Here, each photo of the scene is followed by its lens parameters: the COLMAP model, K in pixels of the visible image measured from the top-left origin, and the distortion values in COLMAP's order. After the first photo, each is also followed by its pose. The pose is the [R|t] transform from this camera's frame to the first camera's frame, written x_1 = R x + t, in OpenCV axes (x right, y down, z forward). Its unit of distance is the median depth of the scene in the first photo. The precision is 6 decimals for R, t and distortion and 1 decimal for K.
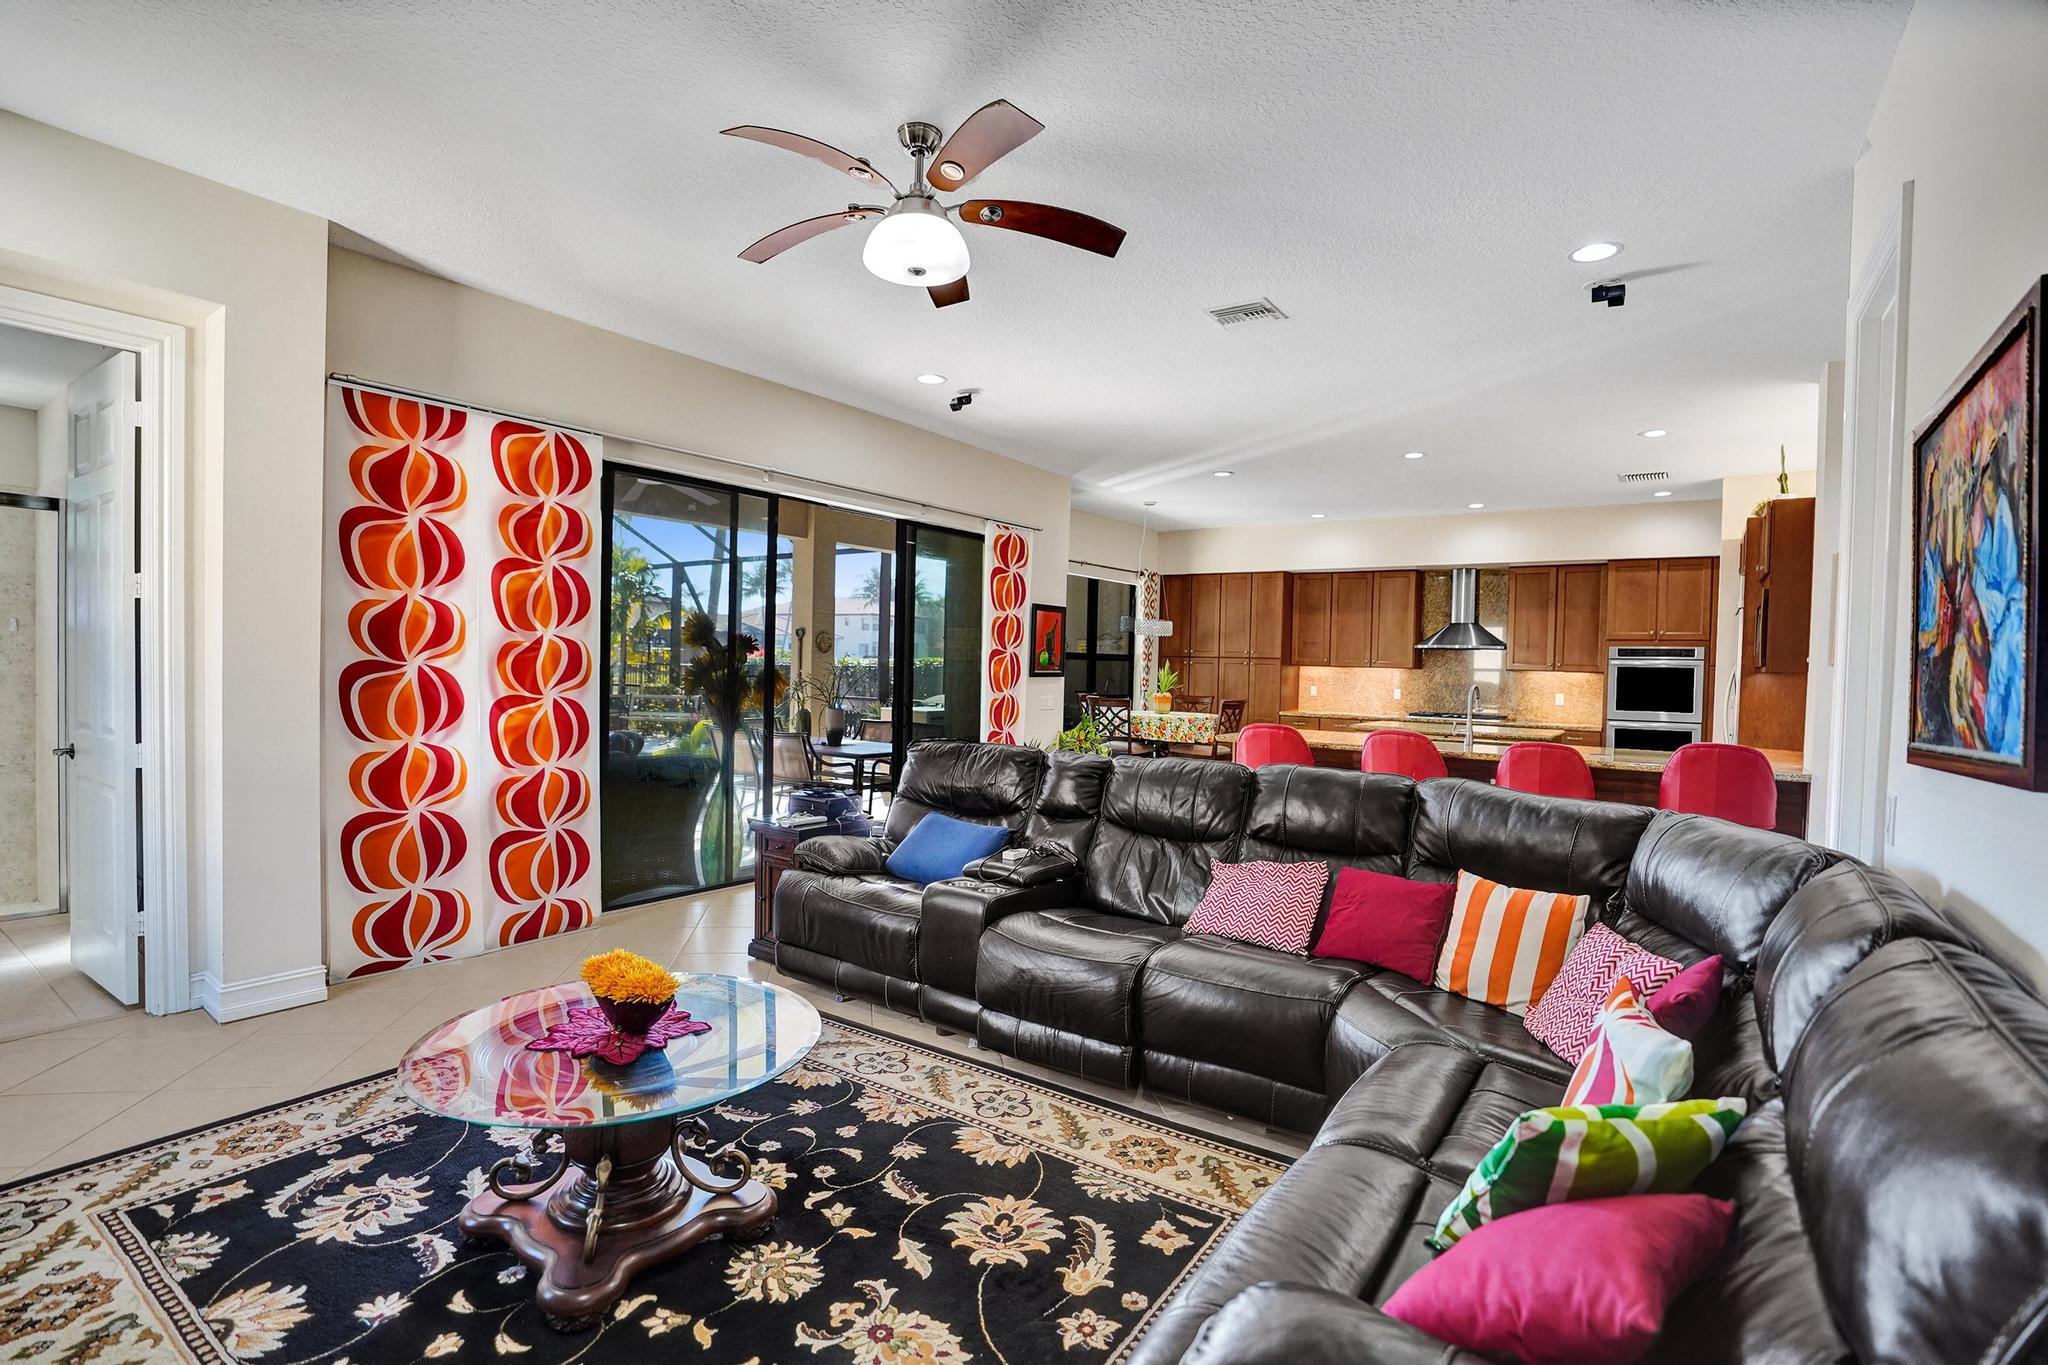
lens RADIAL K [[963.9, 0, 1006.1], [0, 963.9, 691.7], [0, 0, 1]] dist [-0.023642, 0.005199]
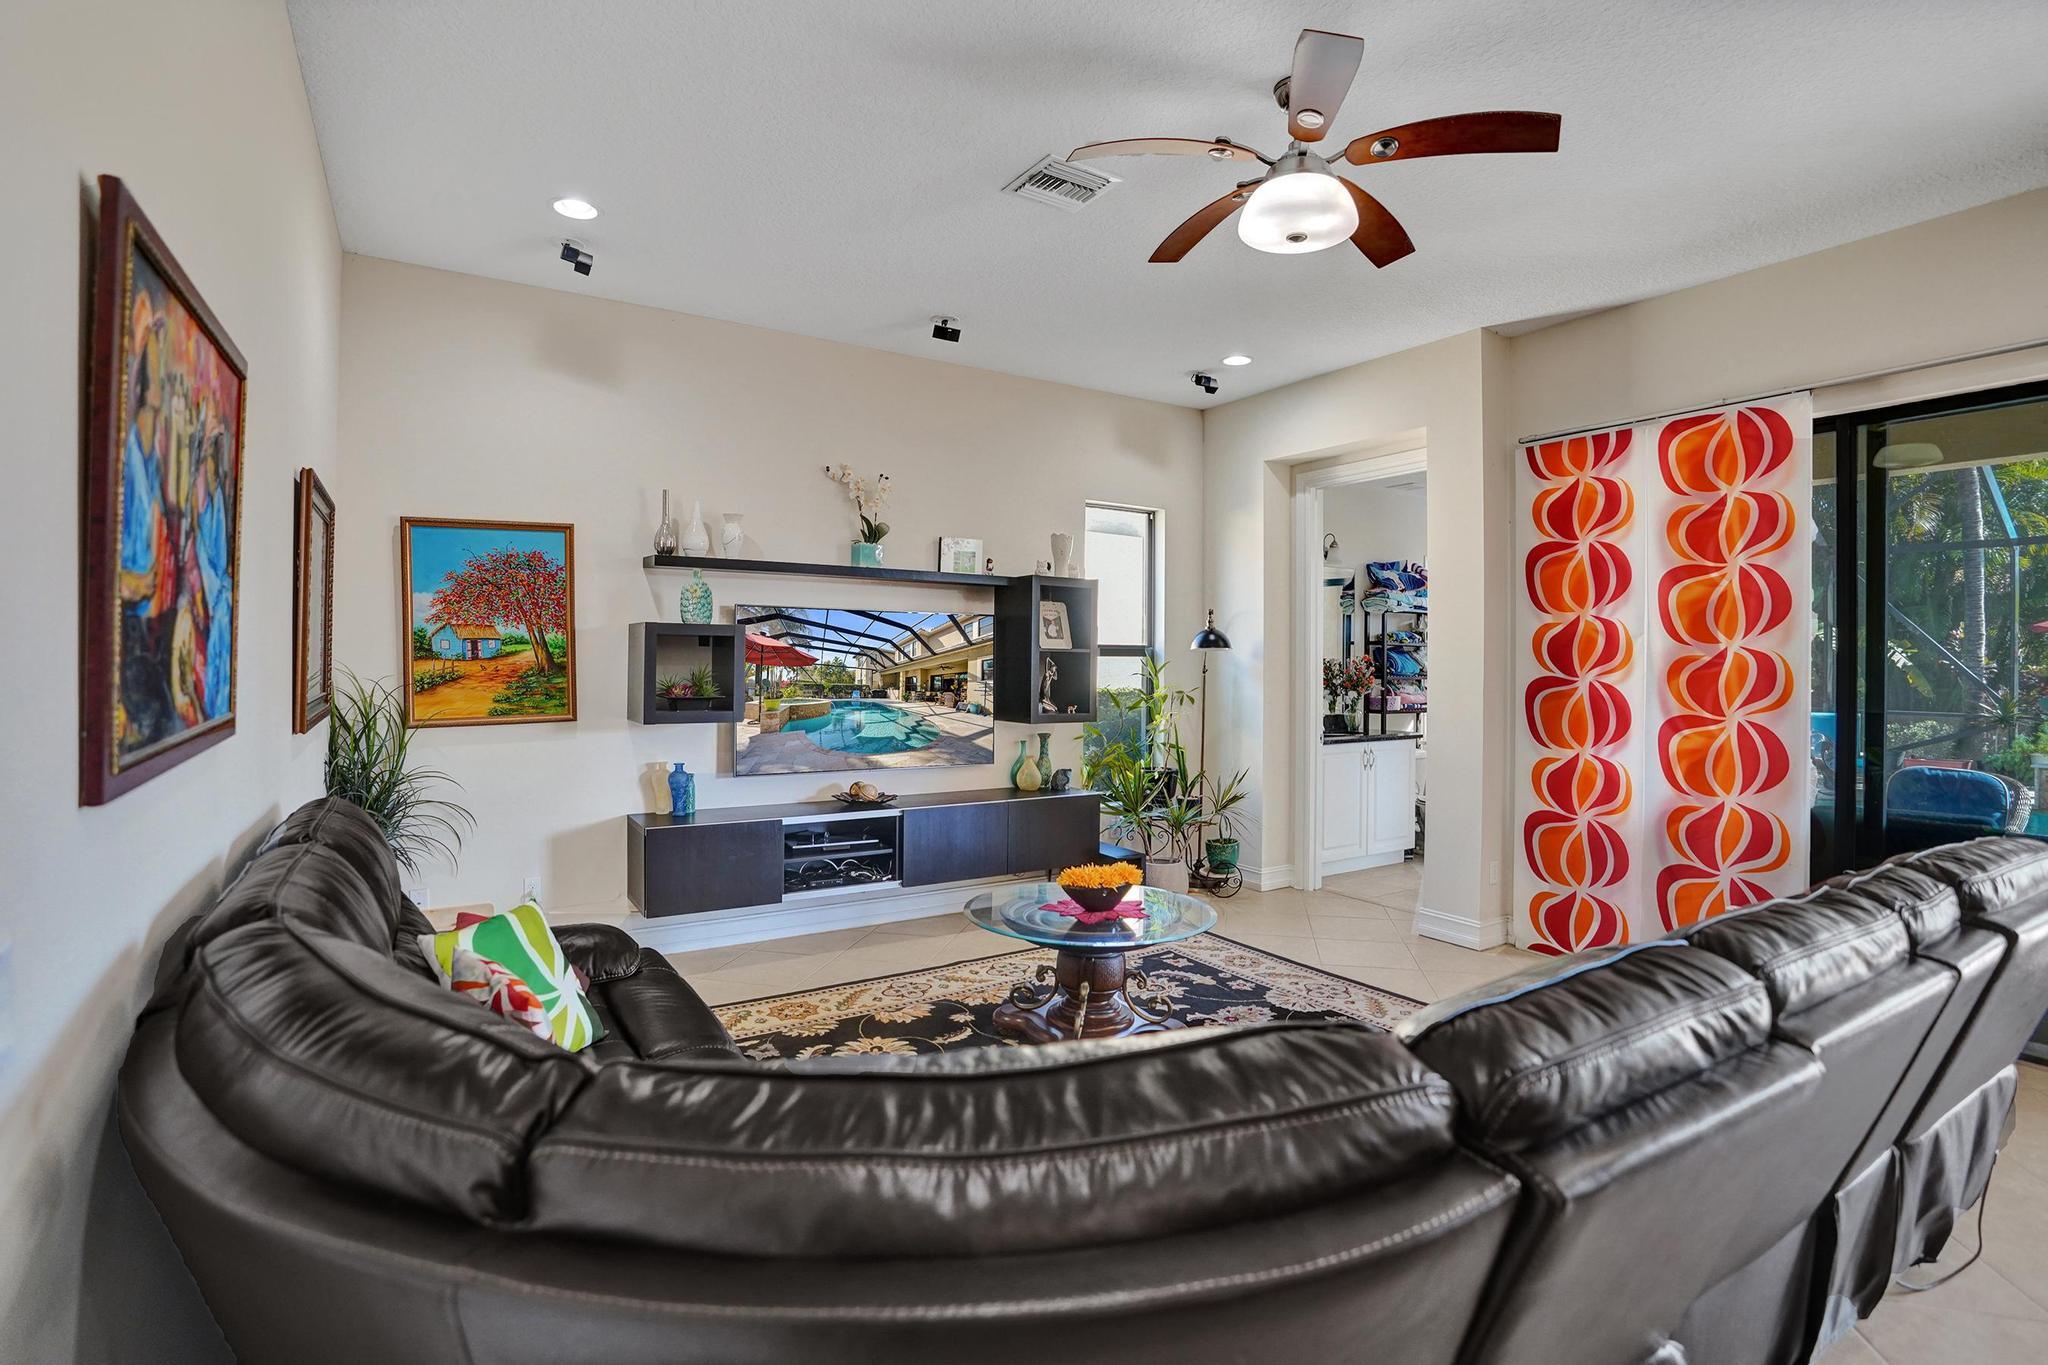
lens RADIAL K [[963.9, 0, 1017.9], [0, 963.9, 660.3], [0, 0, 1]] dist [-0.023642, 0.005199]
pose [[-0.356947, -0.025807, -0.933768, 0.616606], [-0.043992, 0.998974, -0.010792, -0.011746], [0.933088, 0.037226, -0.357716, 0.804269]]
